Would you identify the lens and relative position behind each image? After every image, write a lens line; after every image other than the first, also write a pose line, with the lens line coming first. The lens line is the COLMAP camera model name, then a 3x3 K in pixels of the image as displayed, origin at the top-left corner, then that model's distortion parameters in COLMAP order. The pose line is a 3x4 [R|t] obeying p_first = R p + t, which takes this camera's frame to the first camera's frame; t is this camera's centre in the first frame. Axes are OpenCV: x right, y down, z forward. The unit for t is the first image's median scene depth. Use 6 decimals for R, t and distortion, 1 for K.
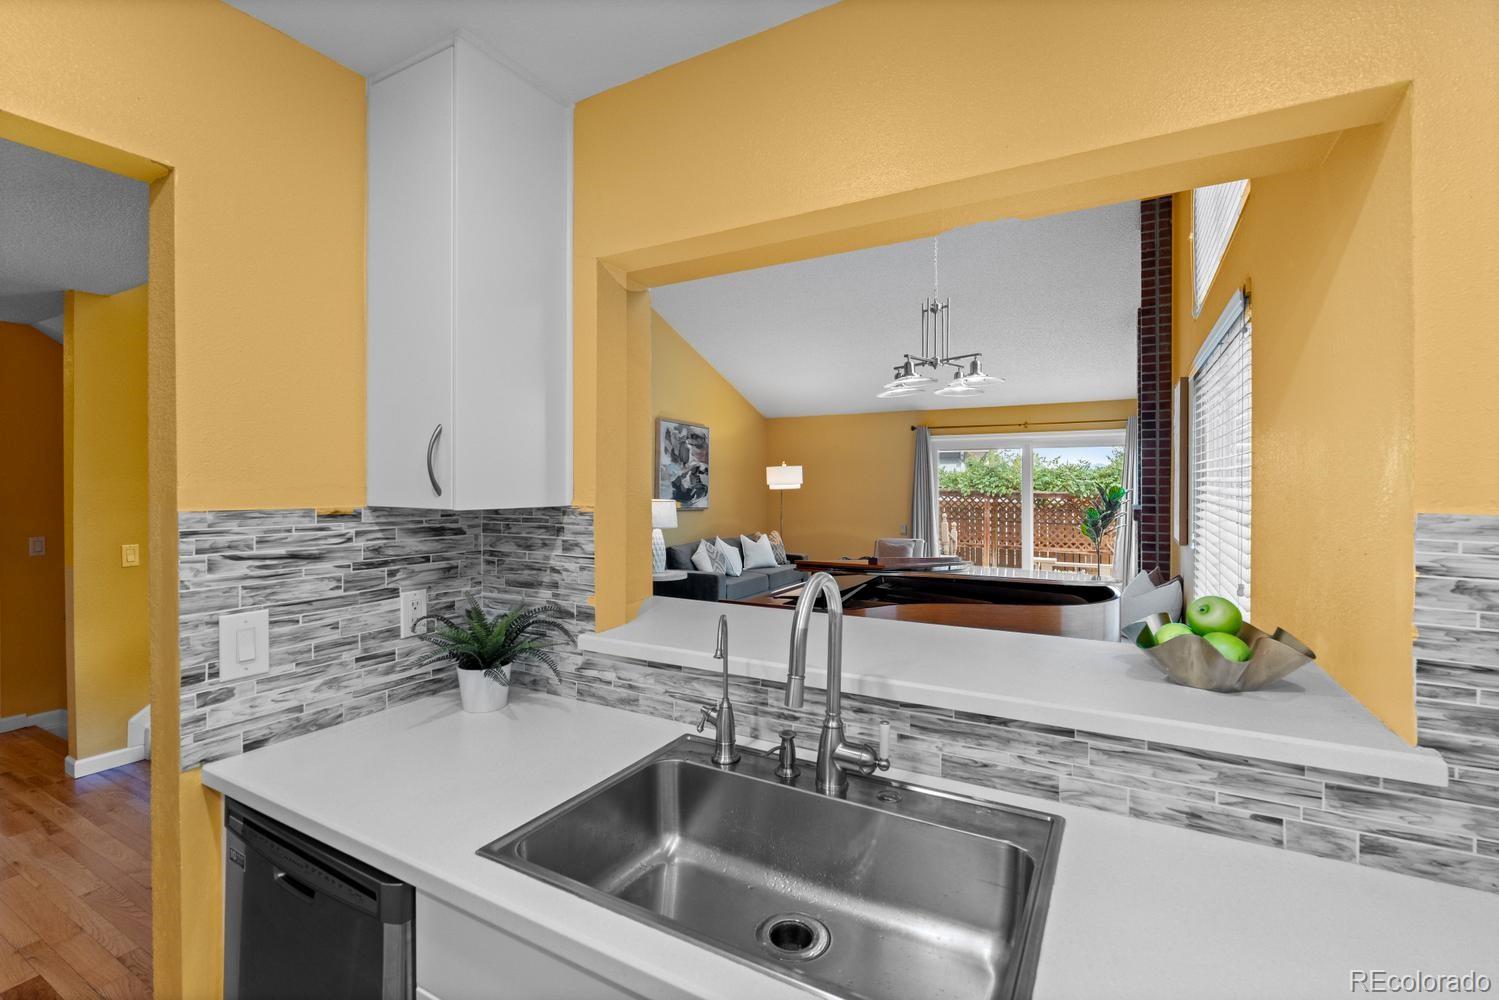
lens RADIAL K [[669.3, 0, 747.4], [0, 669.3, 487.2], [0, 0, 1]] dist [-0.007524, 0.001065]
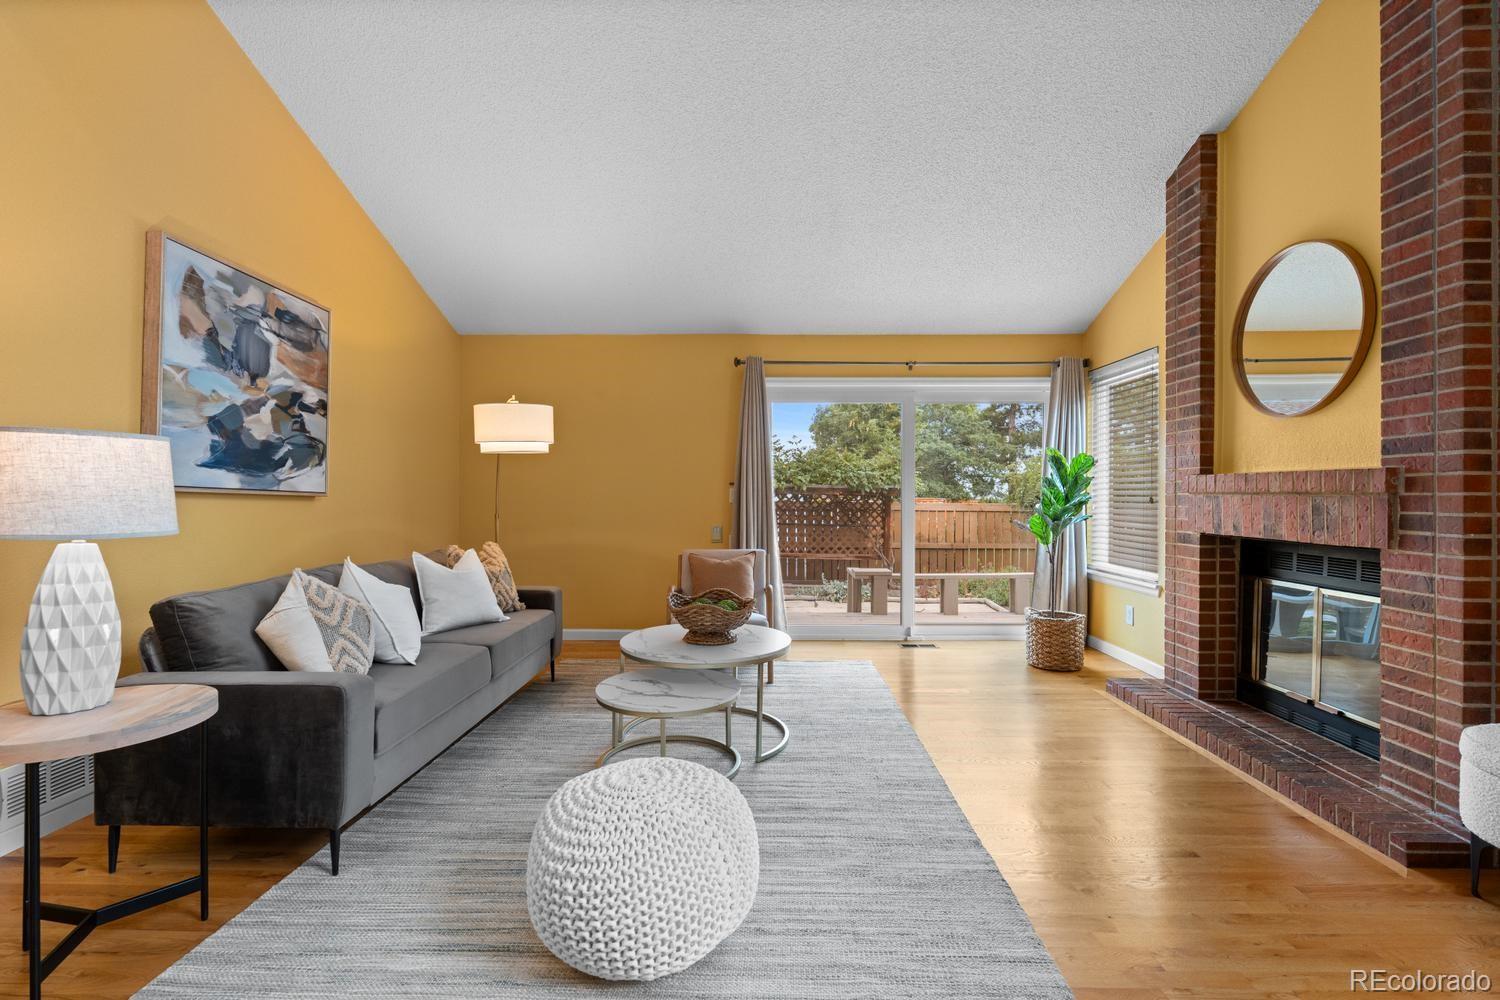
lens RADIAL K [[669.8, 0, 750.4], [0, 669.8, 494.3], [0, 0, 1]] dist [-0.007524, 0.001065]
pose [[0.884575, 0.003316, 0.466385, -0.028769], [-0.000769, 0.999984, -0.005651, 0.055646], [-0.466397, 0.004640, 0.884564, 0.806075]]
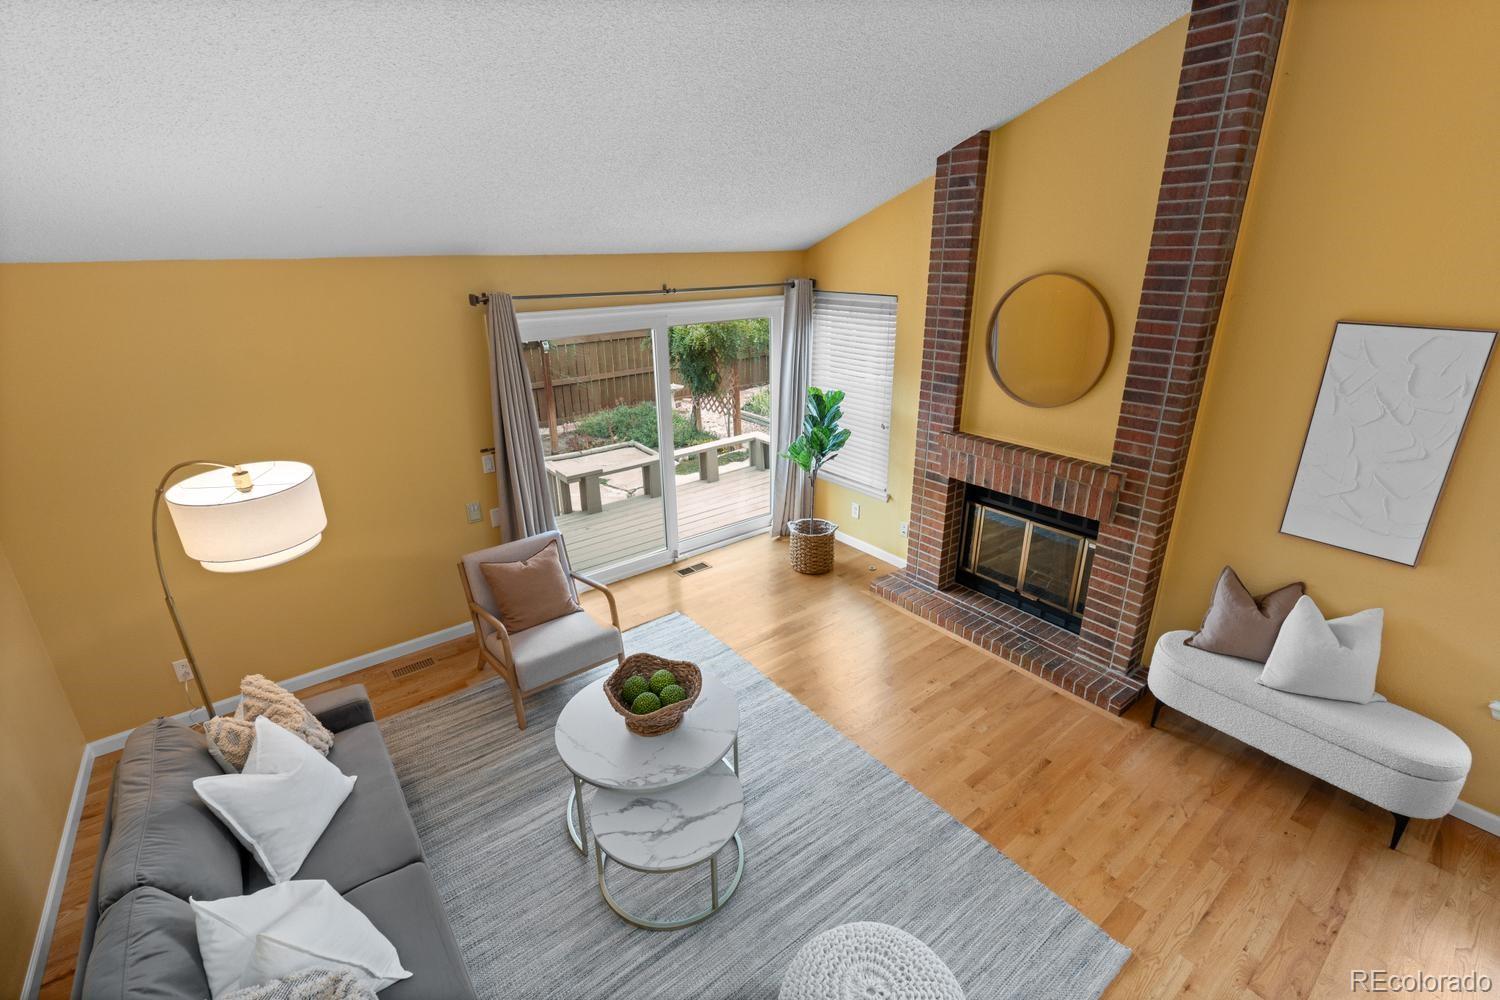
lens RADIAL K [[669.8, 0, 753.1], [0, 669.8, 494.6], [0, 0, 1]] dist [-0.007524, 0.001065]
pose [[0.393863, -0.322685, 0.860666, -0.177945], [0.017969, 0.938876, 0.343785, -0.195872], [-0.918993, -0.119939, 0.375587, 1.098680]]
